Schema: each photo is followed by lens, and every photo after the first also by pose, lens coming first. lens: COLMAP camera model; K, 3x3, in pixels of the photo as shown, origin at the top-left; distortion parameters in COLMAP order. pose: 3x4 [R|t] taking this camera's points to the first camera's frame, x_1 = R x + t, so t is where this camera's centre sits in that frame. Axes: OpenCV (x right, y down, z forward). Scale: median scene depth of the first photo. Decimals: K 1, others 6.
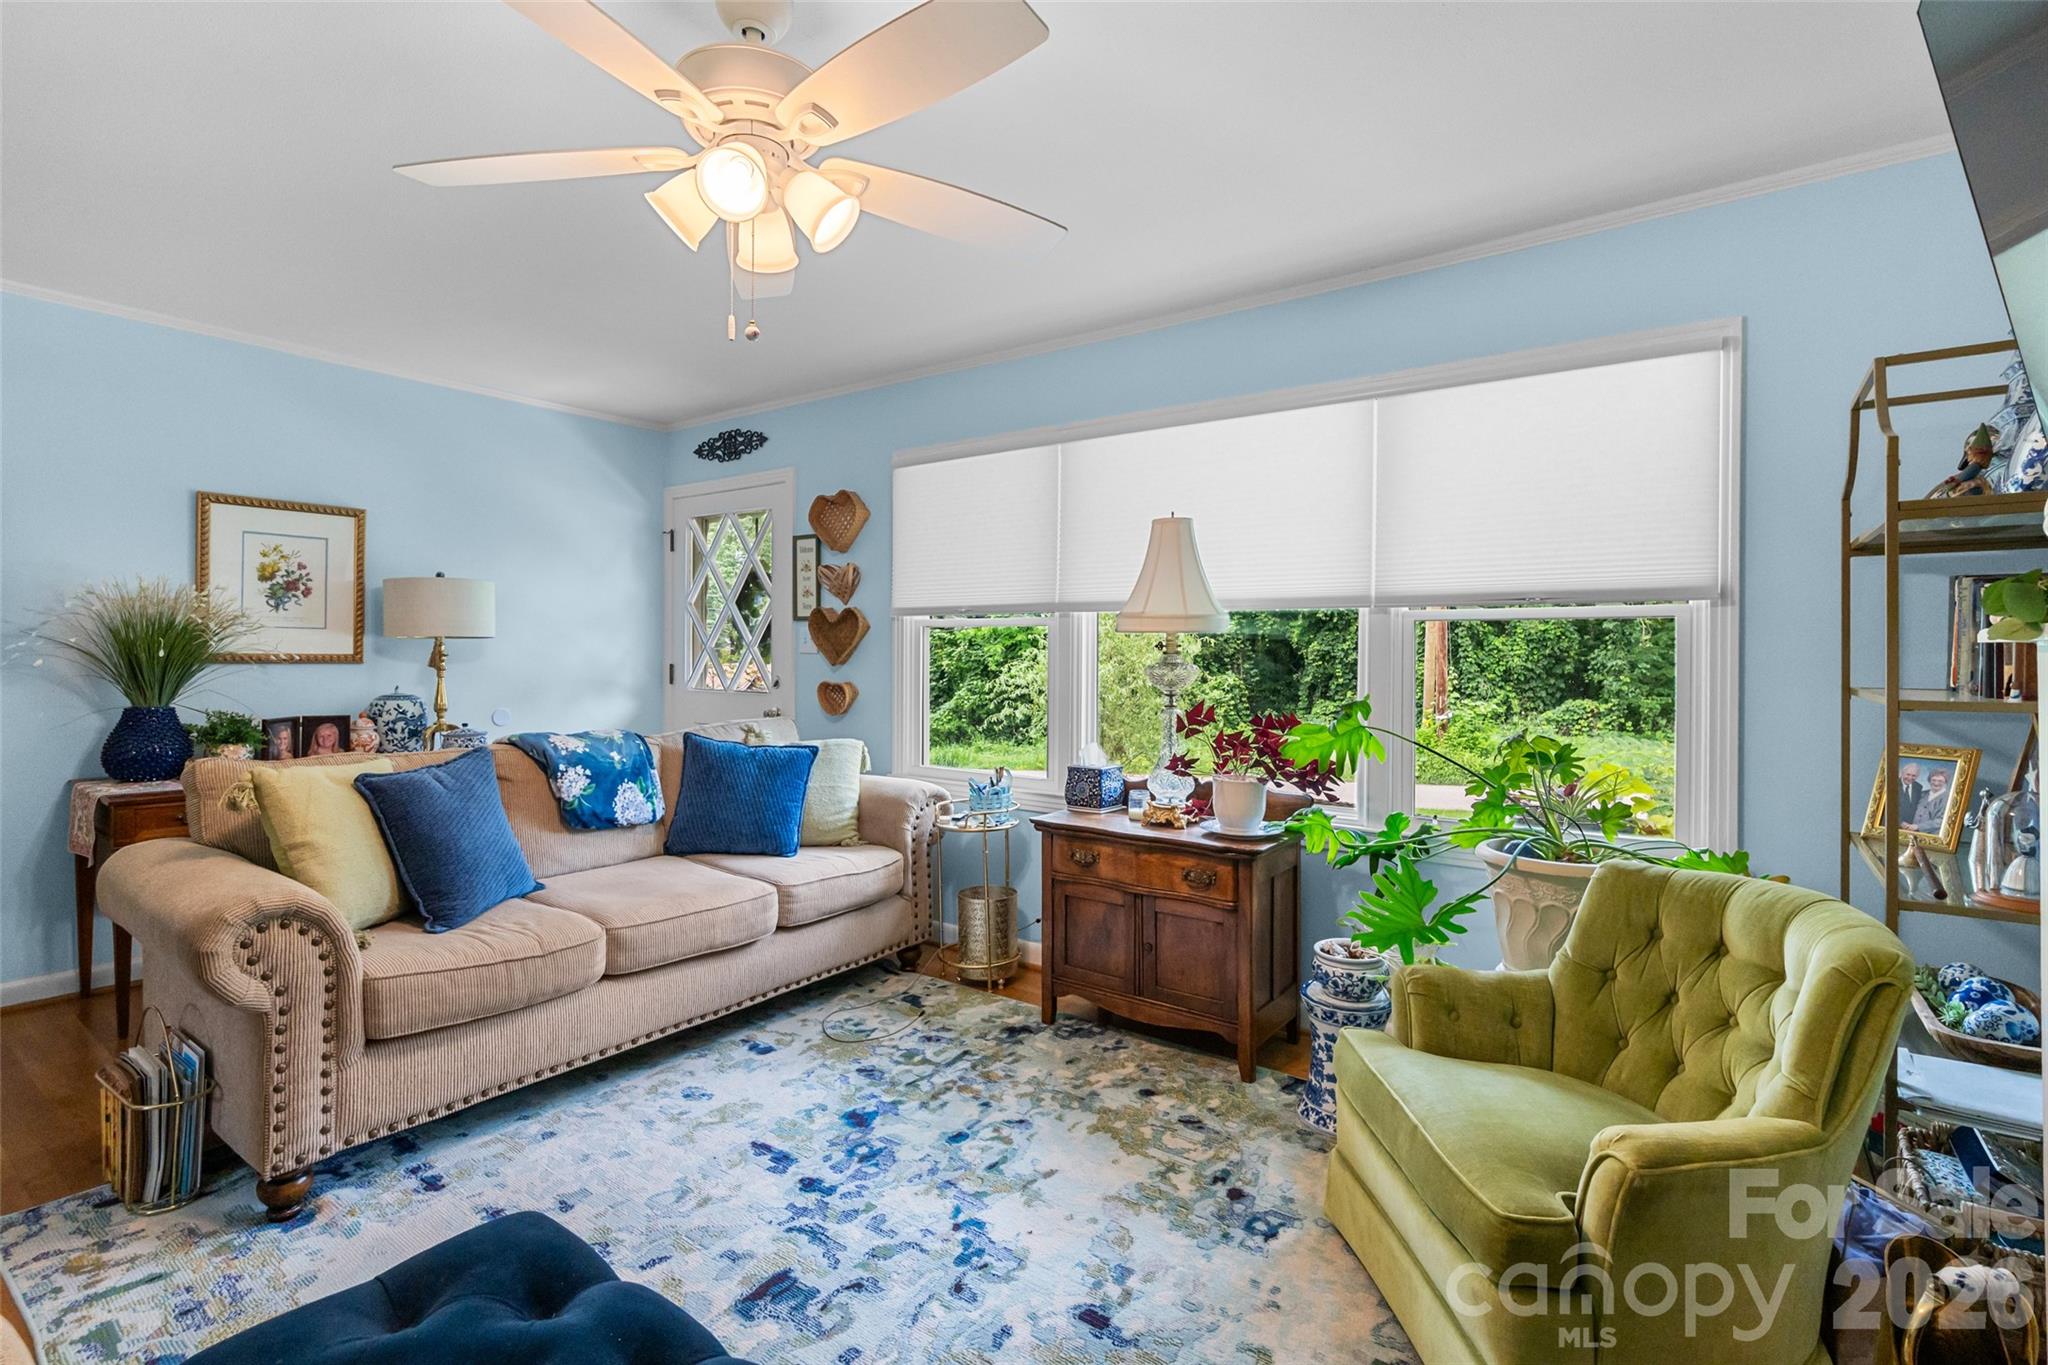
lens RADIAL K [[973.4, 0, 1028.1], [0, 973.4, 643.7], [0, 0, 1]] dist [-0.004579, -0.000268]
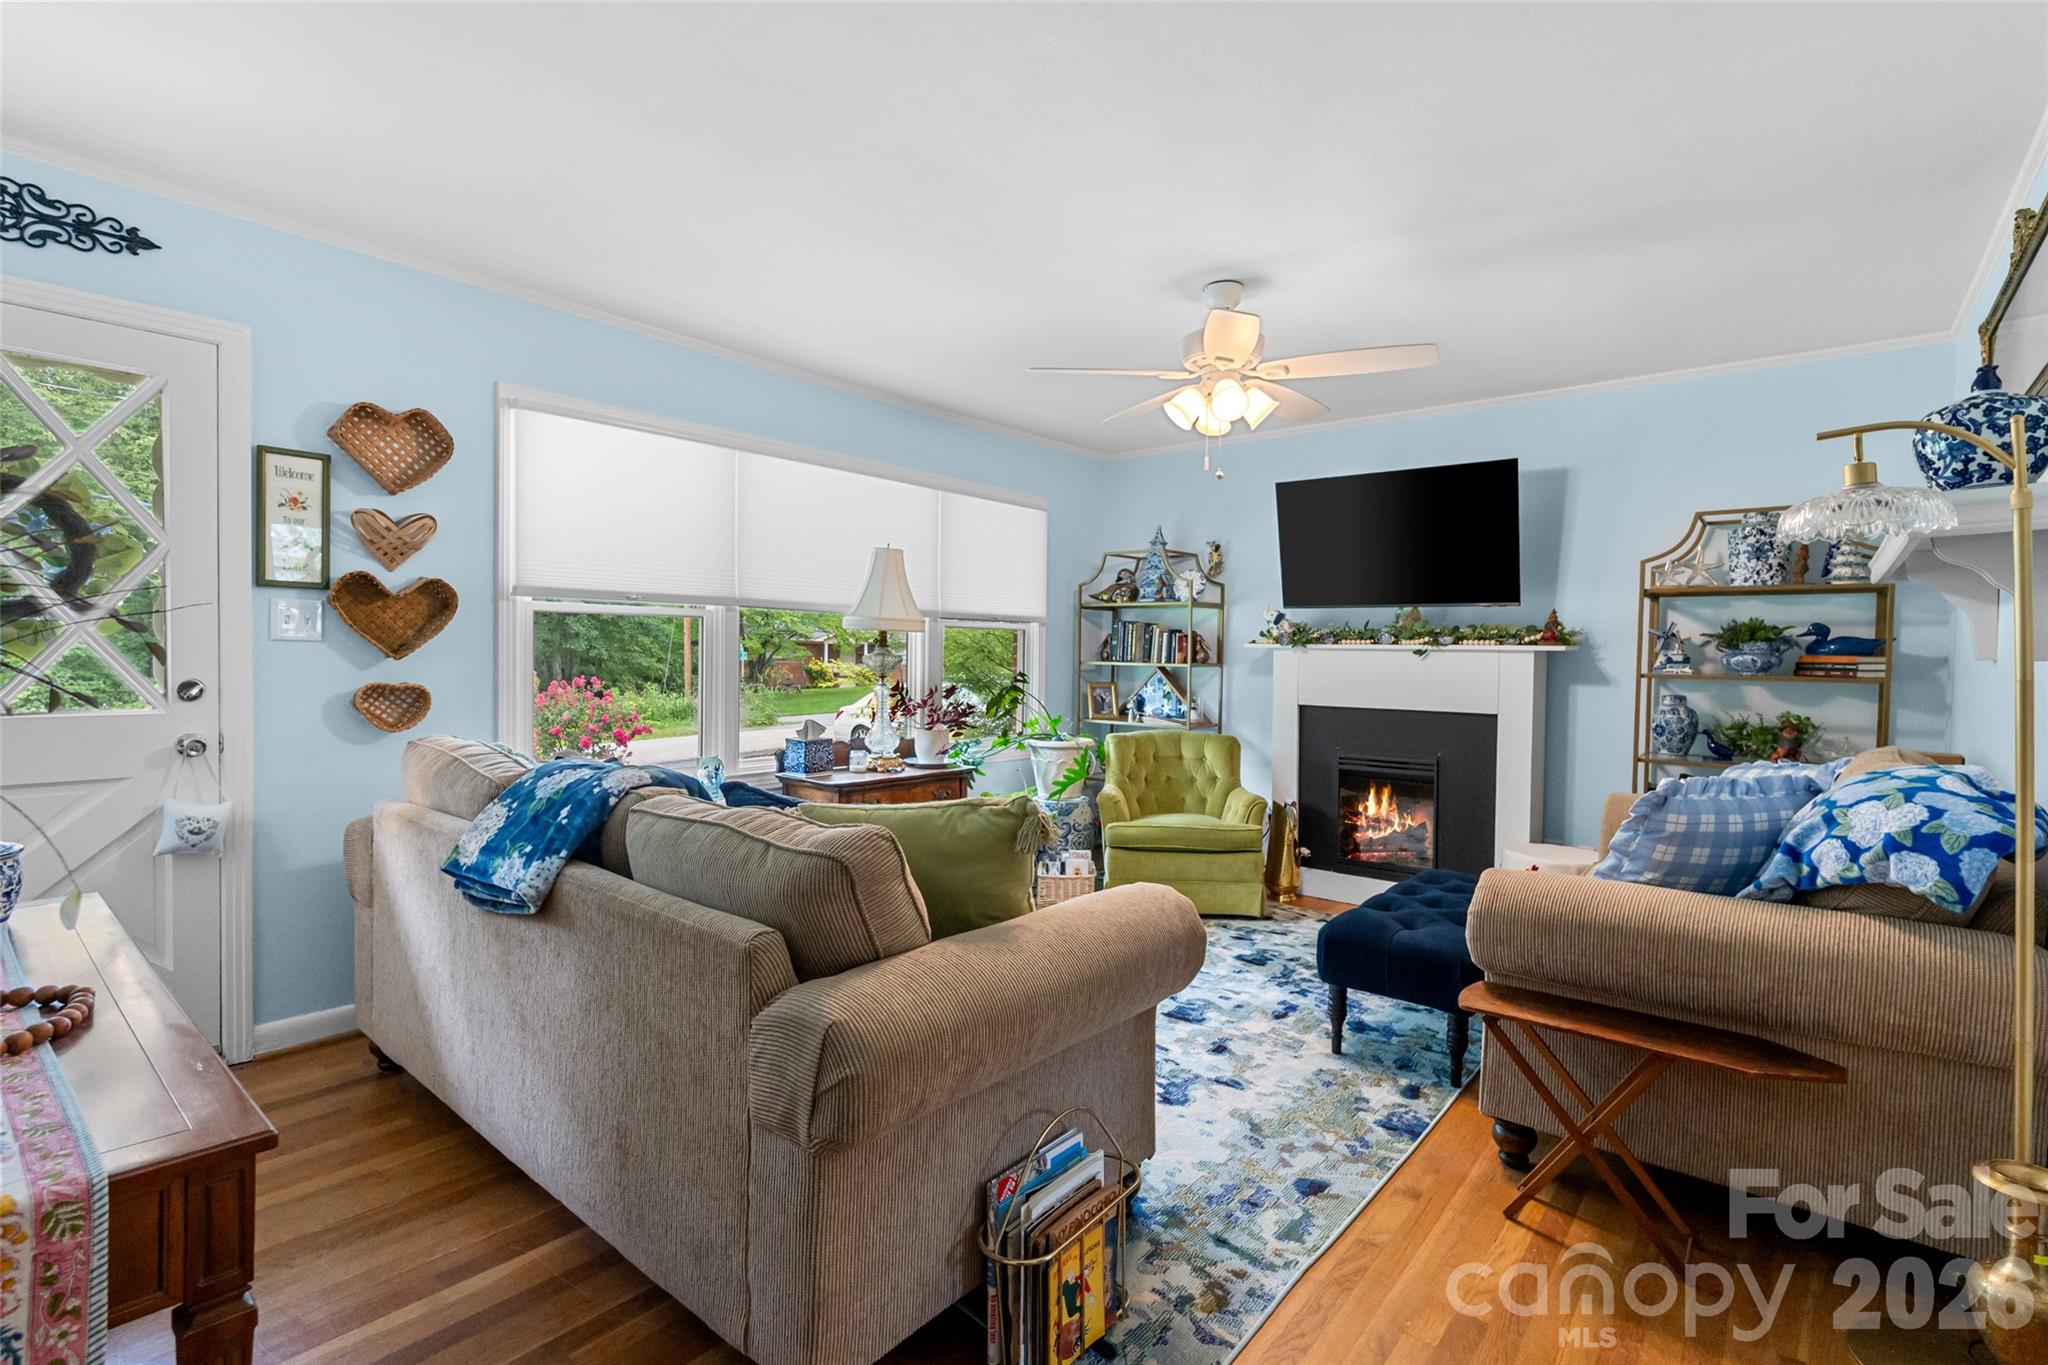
lens RADIAL K [[947.6, 0, 1055.7], [0, 947.6, 666.2], [0, 0, 1]] dist [-0.016637, 0.000150]
pose [[0.039120, -0.024614, 0.998931, -1.081010], [-0.026592, 0.999317, 0.025665, -0.002697], [-0.998881, -0.027567, 0.038439, 0.646985]]
